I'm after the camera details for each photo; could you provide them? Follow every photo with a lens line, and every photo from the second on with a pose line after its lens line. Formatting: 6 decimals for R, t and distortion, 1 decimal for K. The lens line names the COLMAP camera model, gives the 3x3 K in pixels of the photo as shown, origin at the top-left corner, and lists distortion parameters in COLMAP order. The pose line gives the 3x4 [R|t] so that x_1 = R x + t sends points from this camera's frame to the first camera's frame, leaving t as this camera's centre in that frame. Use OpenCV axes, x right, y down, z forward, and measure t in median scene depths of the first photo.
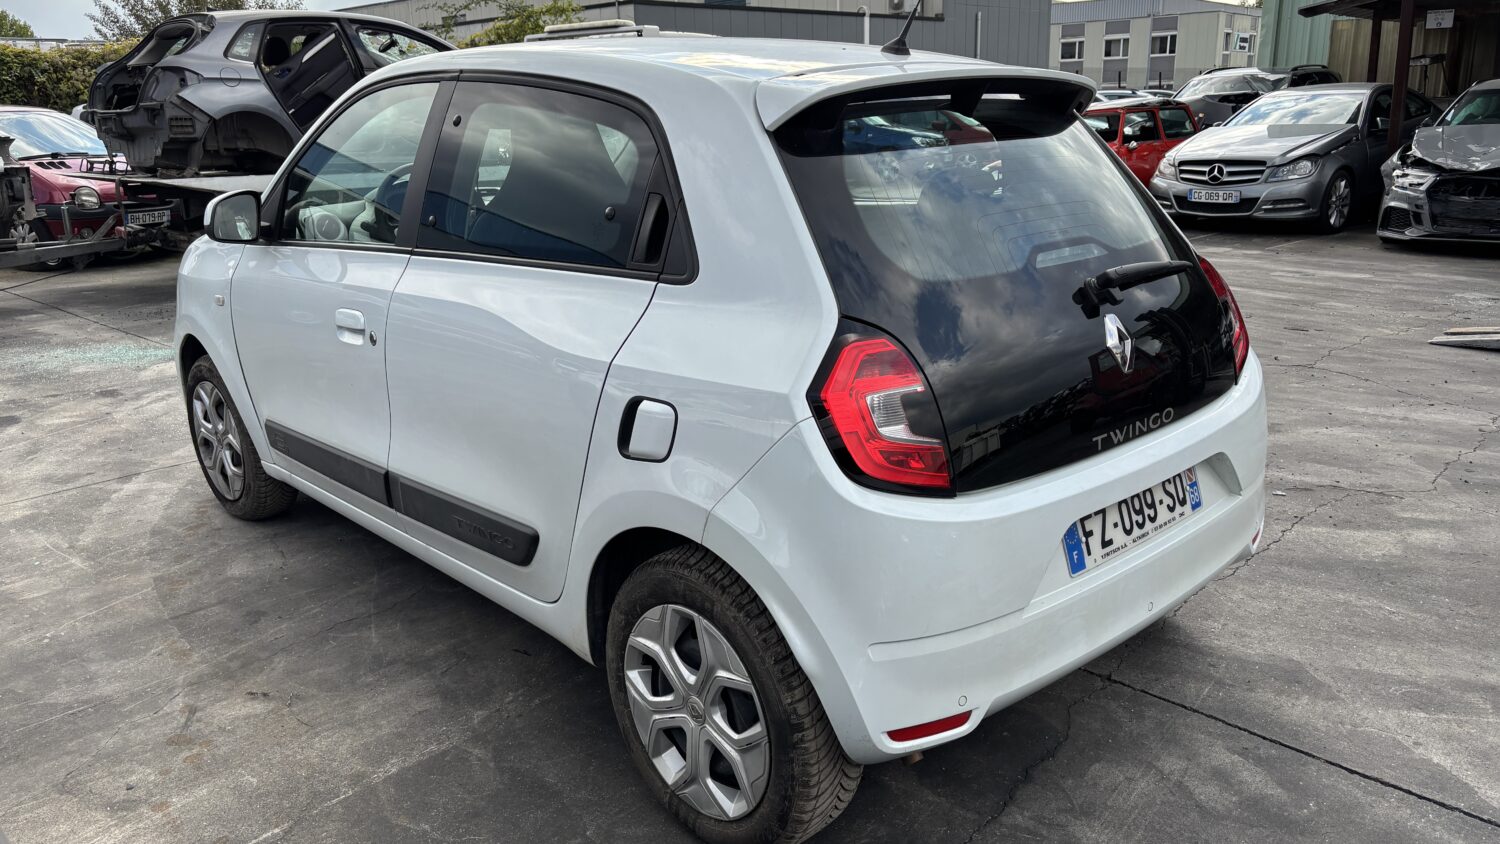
lens RADIAL K [[1137.8, 0, 742.2], [0, 1137.8, 425.6], [0, 0, 1]] dist [0.050653, -0.060527]
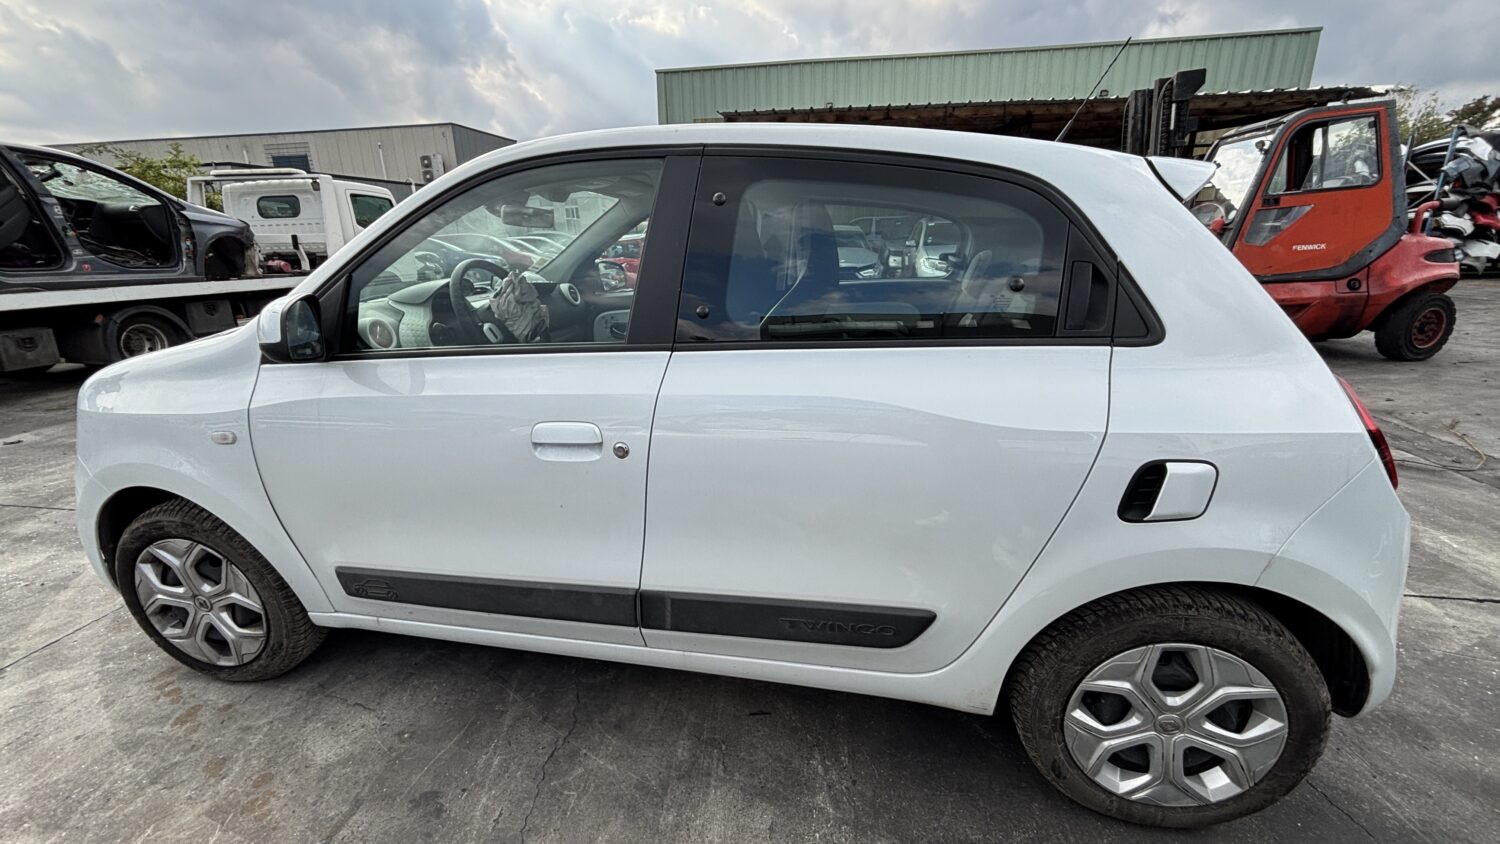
lens RADIAL K [[606.2, 0, 752.7], [0, 606.2, 425.3], [0, 0, 1]] dist [0.004220, -0.002586]
pose [[0.804326, -0.167721, 0.570025, -0.526026], [0.158851, 0.985113, 0.065710, -0.114920], [-0.572560, 0.037697, 0.818995, 0.587901]]
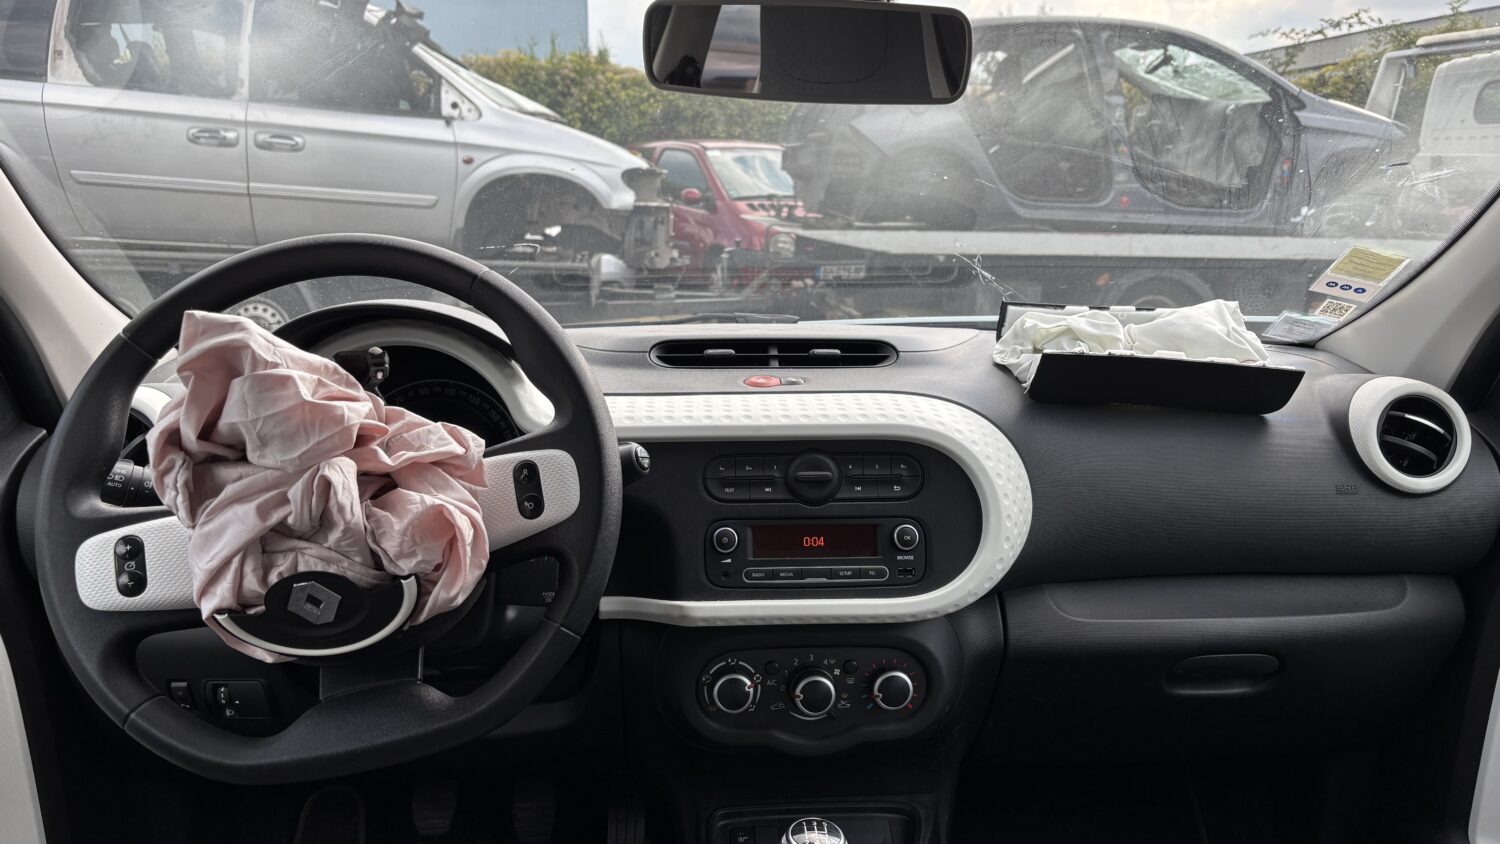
lens RADIAL K [[1137.8, 0, 748.3], [0, 1137.8, 421.6], [0, 0, 1]] dist [0.050653, -0.060527]
pose [[0.770503, 0.166493, -0.615309, -0.102087], [-0.197805, 0.980085, 0.017501, -0.275507], [0.605969, 0.108227, 0.788092, 1.130984]]
